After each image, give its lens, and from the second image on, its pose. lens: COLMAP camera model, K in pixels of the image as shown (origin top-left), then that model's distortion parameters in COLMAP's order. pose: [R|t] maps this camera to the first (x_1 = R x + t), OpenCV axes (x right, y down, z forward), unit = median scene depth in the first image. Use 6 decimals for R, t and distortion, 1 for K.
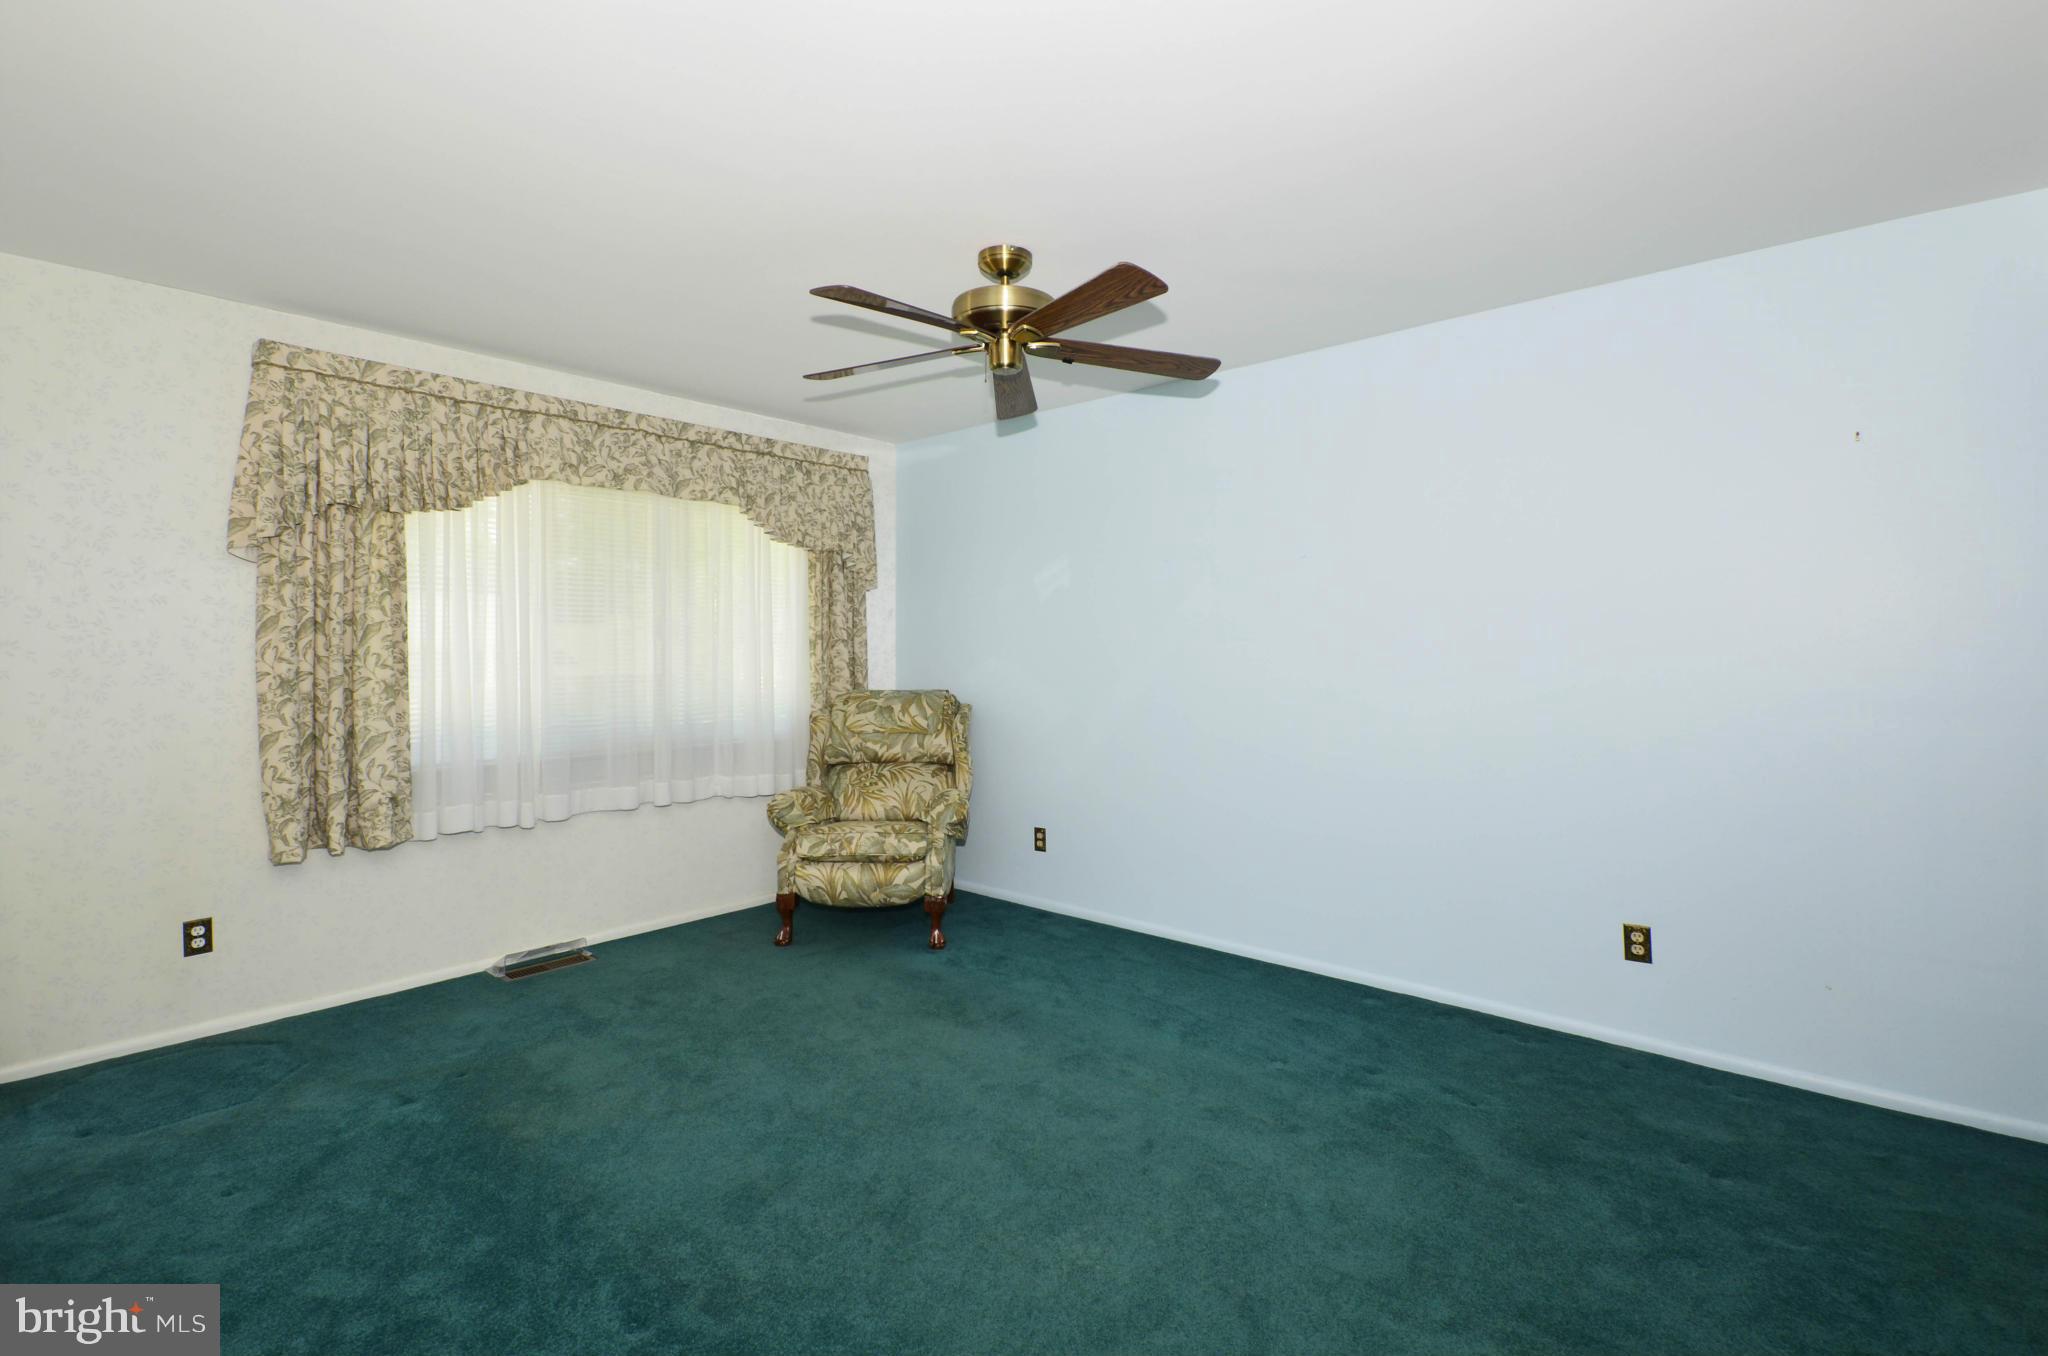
lens RADIAL K [[921.9, 0, 1018.1], [0, 921.9, 676.0], [0, 0, 1]] dist [0.002889, -0.001263]
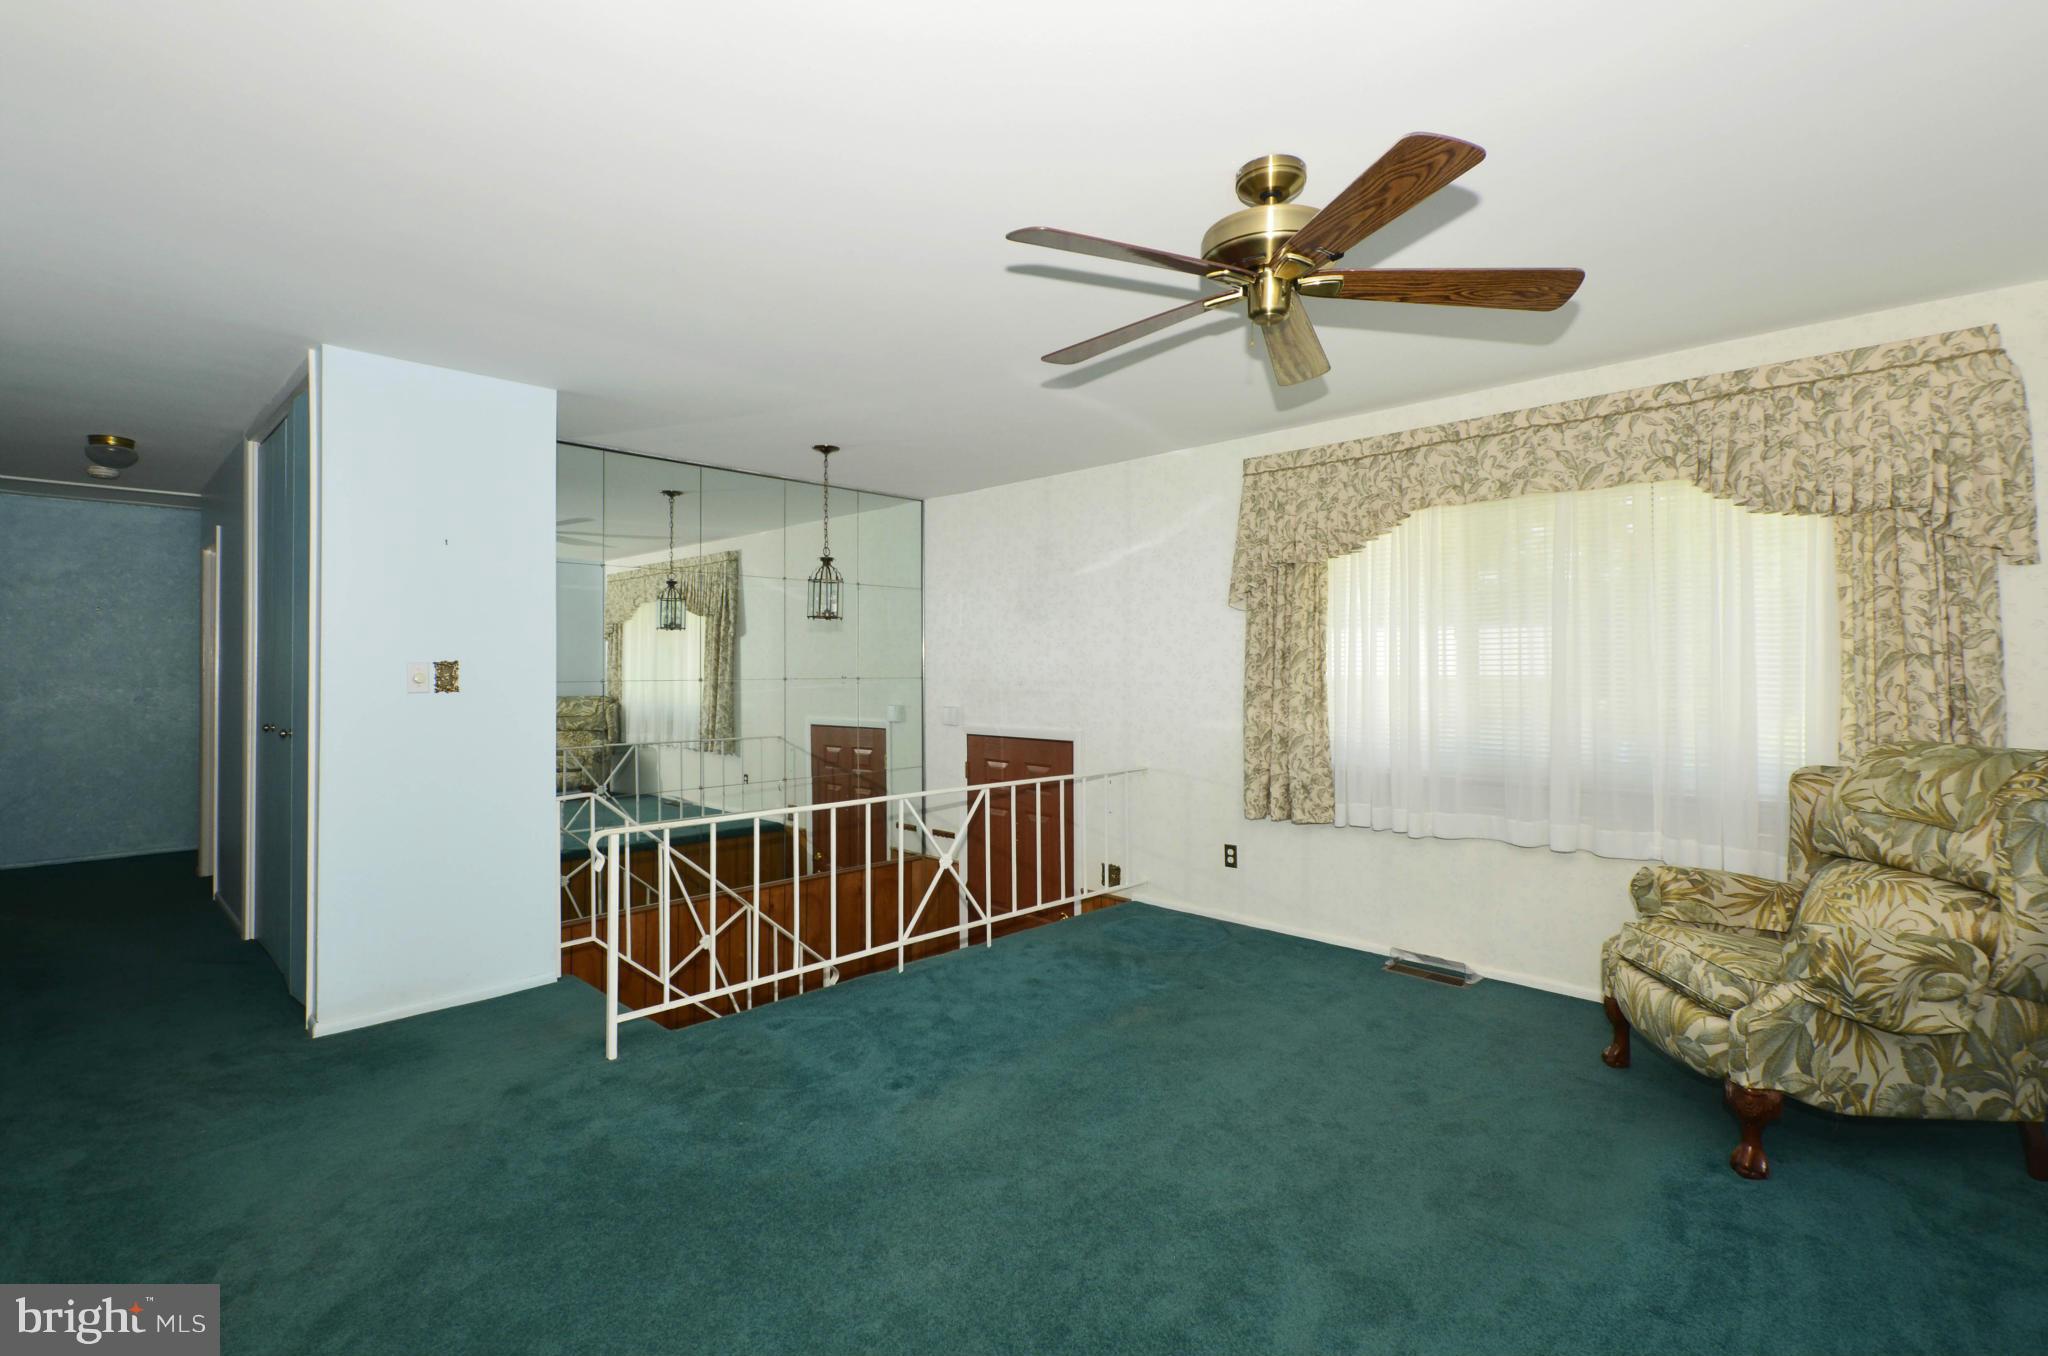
lens RADIAL K [[921.9, 0, 1024.0], [0, 921.9, 686.7], [0, 0, 1]] dist [0.002889, -0.001263]
pose [[-0.040735, 0.016740, -0.999030, 0.485542], [-0.031626, 0.999337, 0.018035, -0.012717], [0.998669, 0.032330, -0.040179, 0.519663]]
